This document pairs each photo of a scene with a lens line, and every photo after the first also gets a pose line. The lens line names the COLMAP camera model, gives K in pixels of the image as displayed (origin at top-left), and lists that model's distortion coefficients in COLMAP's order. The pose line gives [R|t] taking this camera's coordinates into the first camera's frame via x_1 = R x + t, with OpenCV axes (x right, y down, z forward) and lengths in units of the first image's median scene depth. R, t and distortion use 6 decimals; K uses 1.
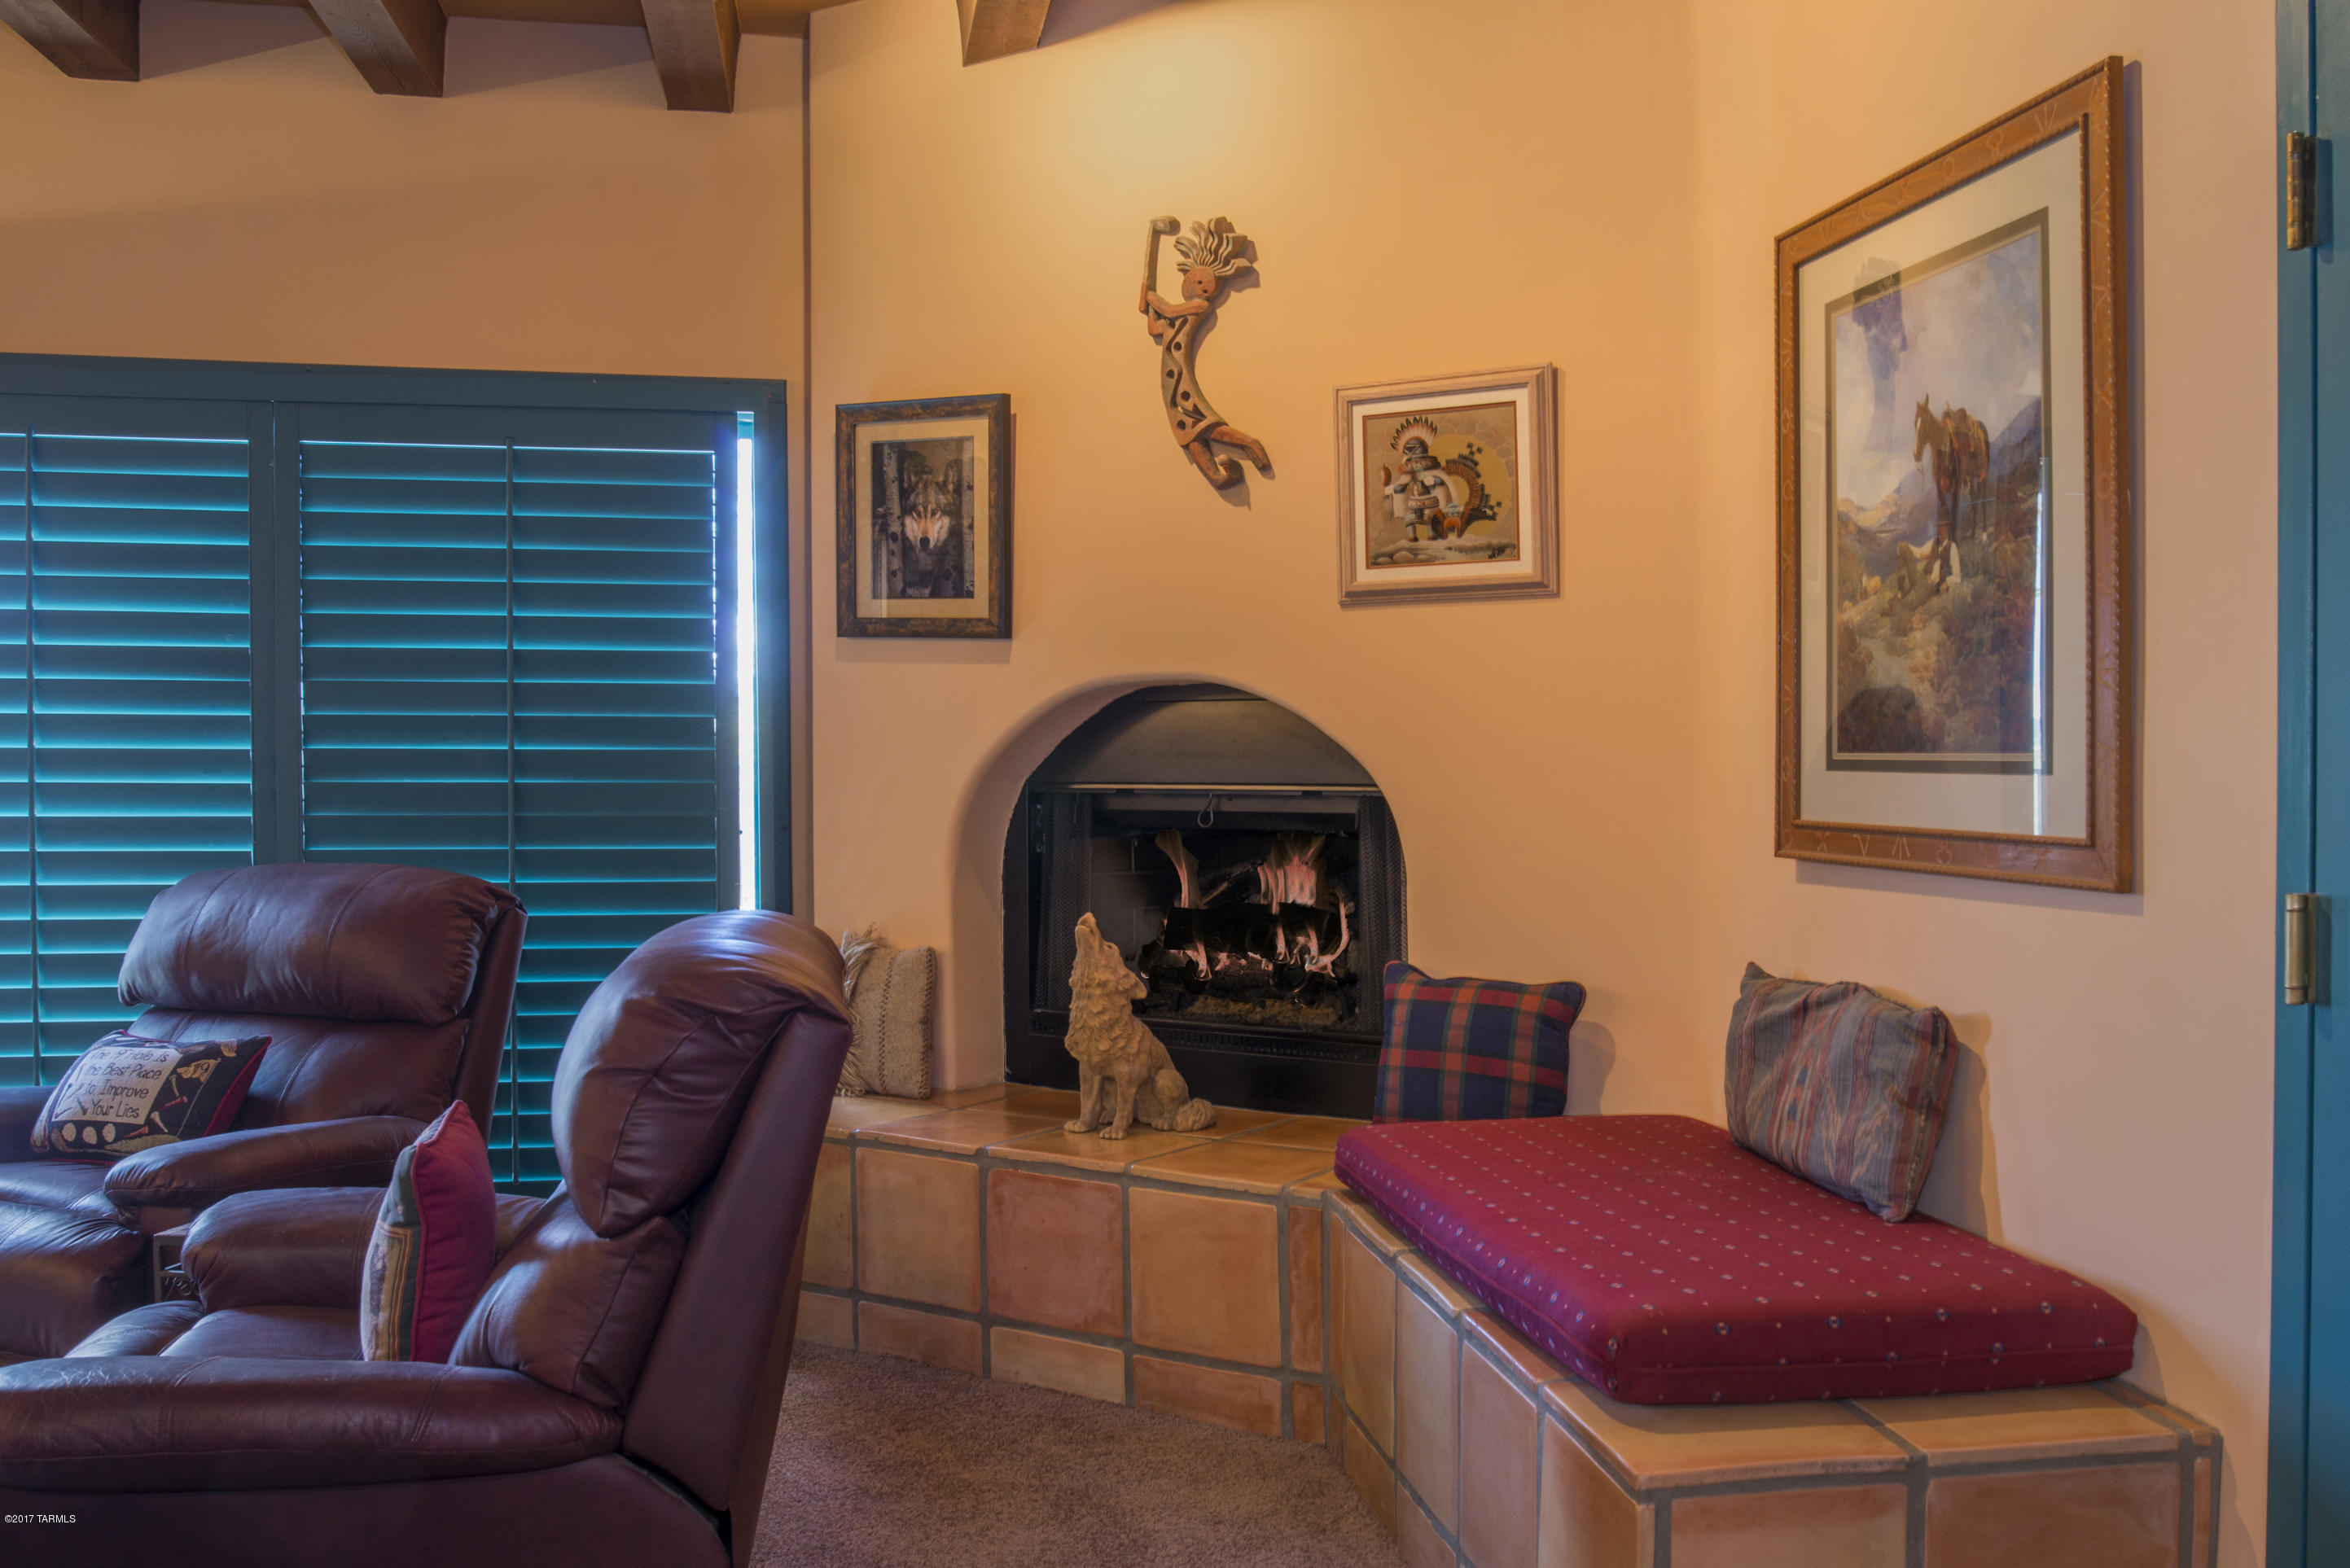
lens RADIAL K [[1939.3, 0, 1174.6], [0, 1939.3, 718.3], [0, 0, 1]] dist [-0.043466, 0.004341]
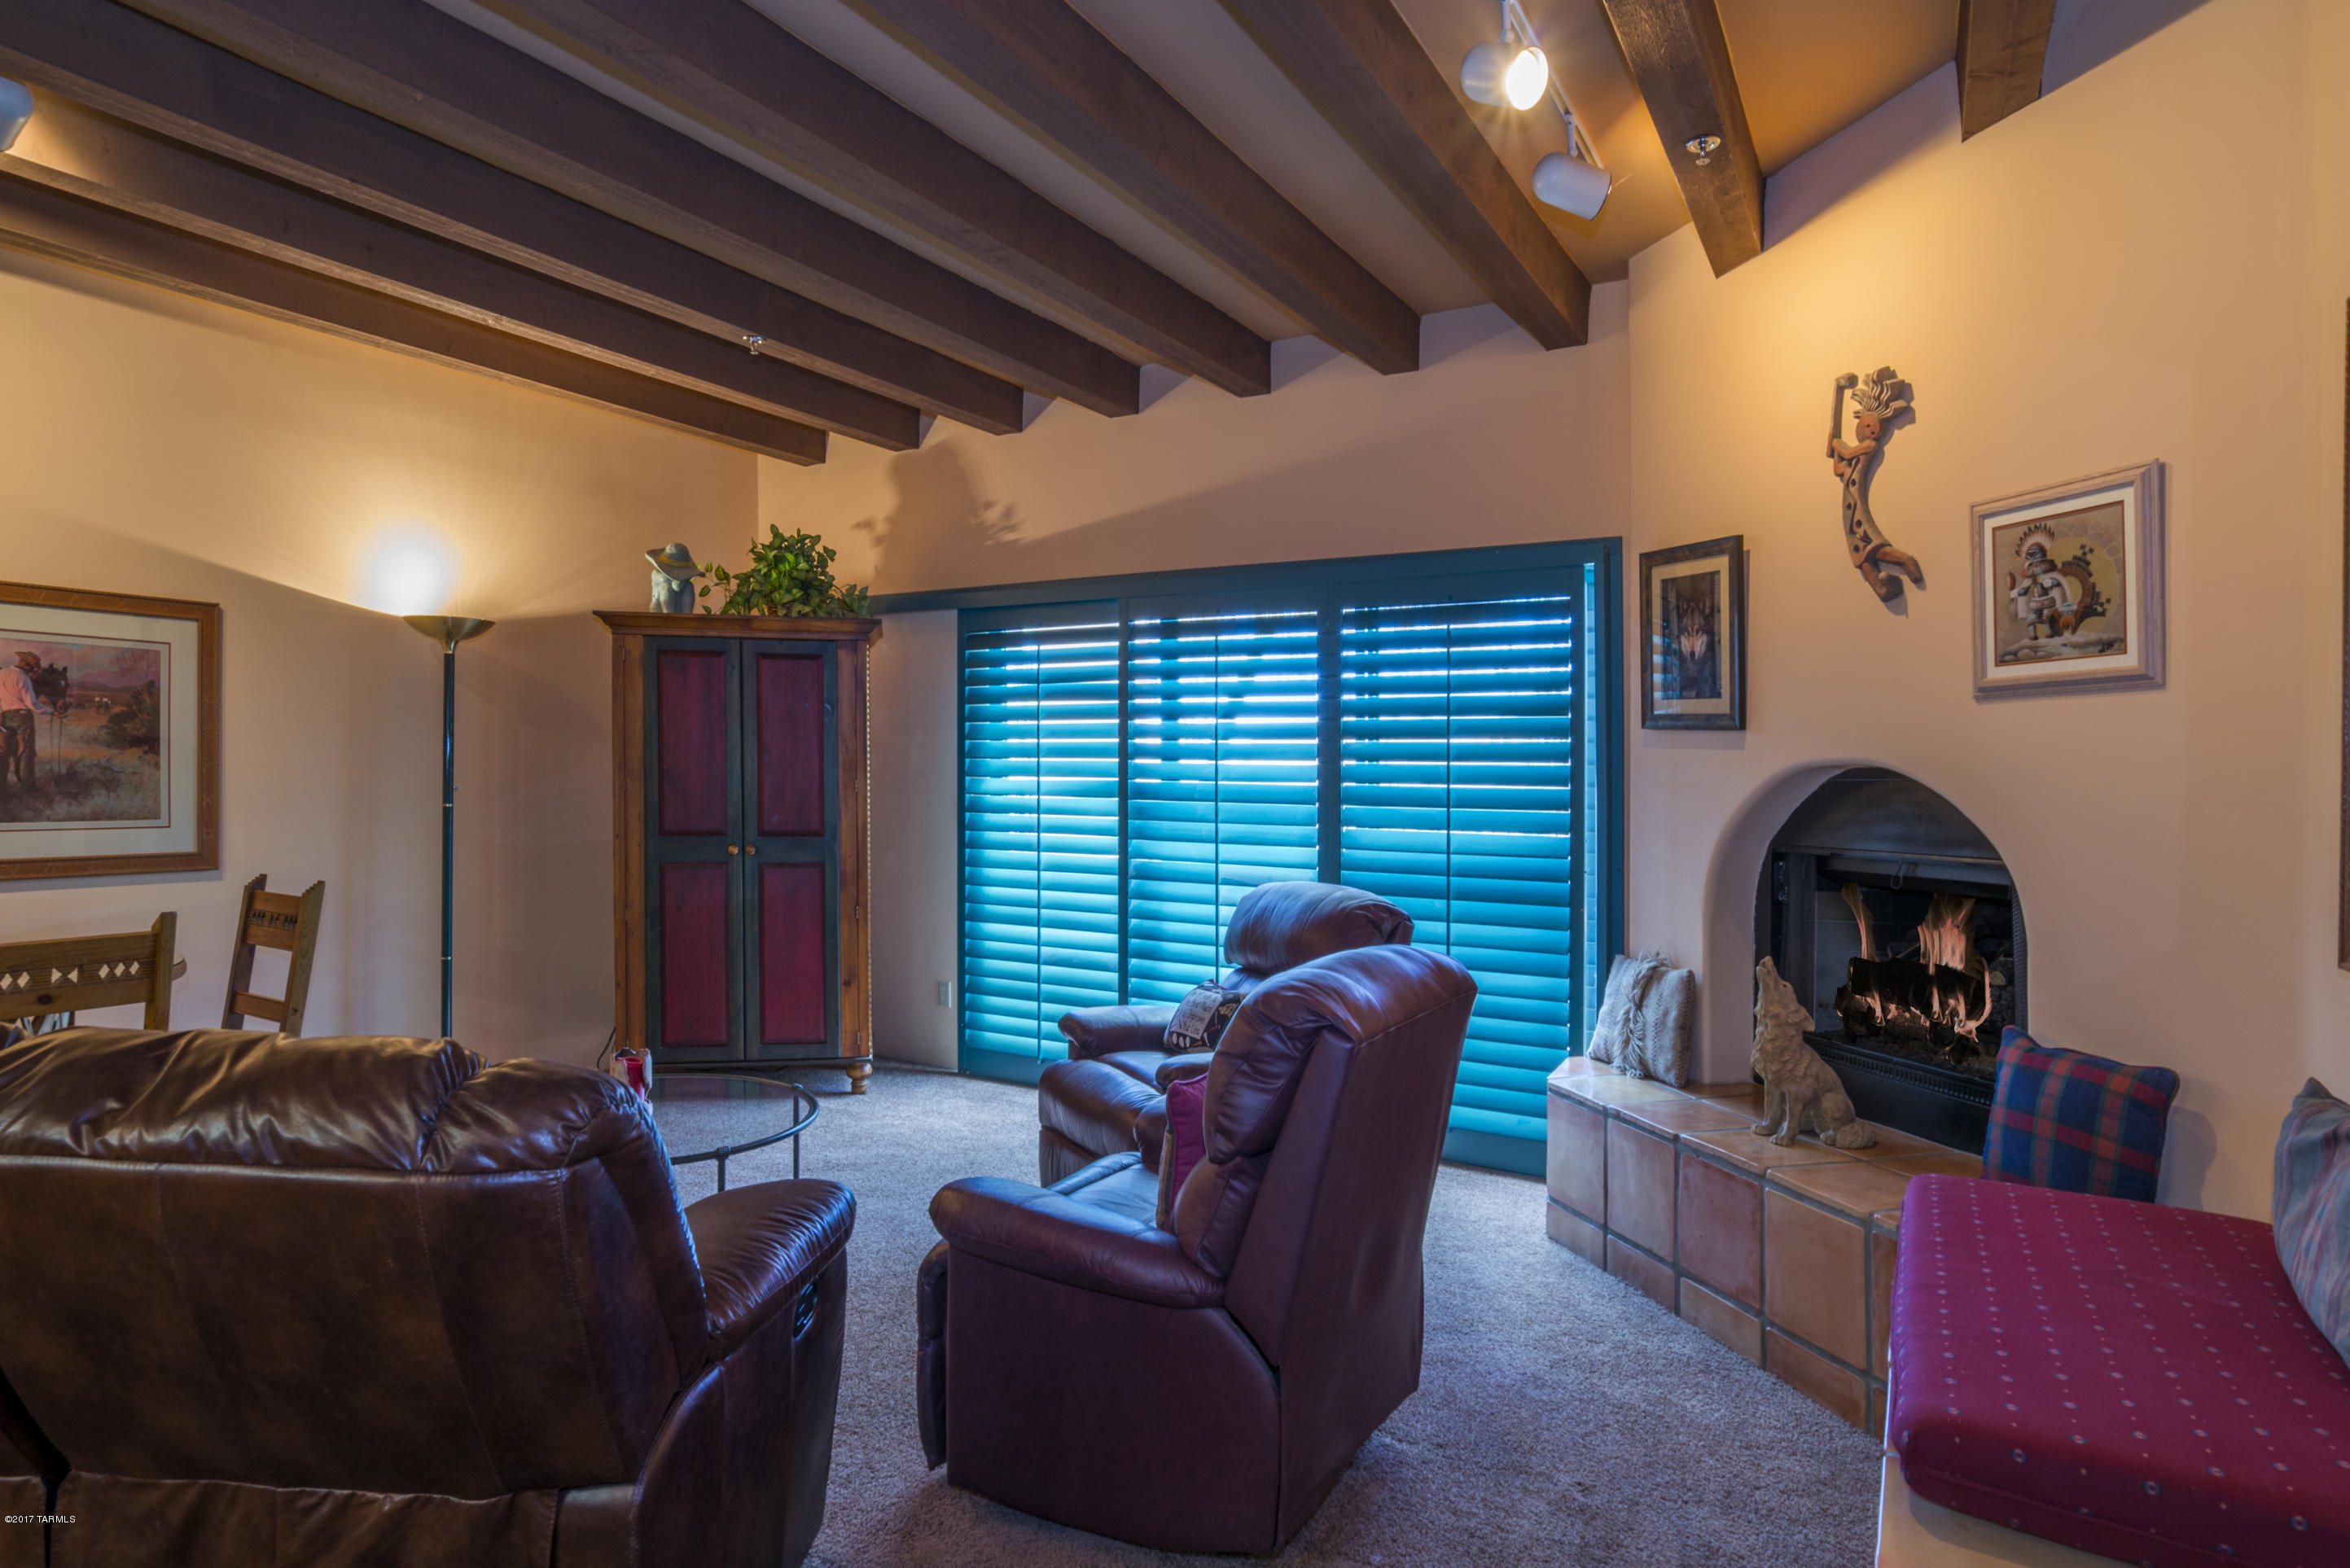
lens RADIAL K [[1319.5, 0, 1050.8], [0, 1319.5, 775.6], [0, 0, 1]] dist [-0.004810, 0.001503]
pose [[0.758441, -0.017293, -0.651512, 0.175989], [0.018522, 0.999816, -0.004976, -0.020775], [0.651478, -0.008293, 0.758622, 0.077543]]
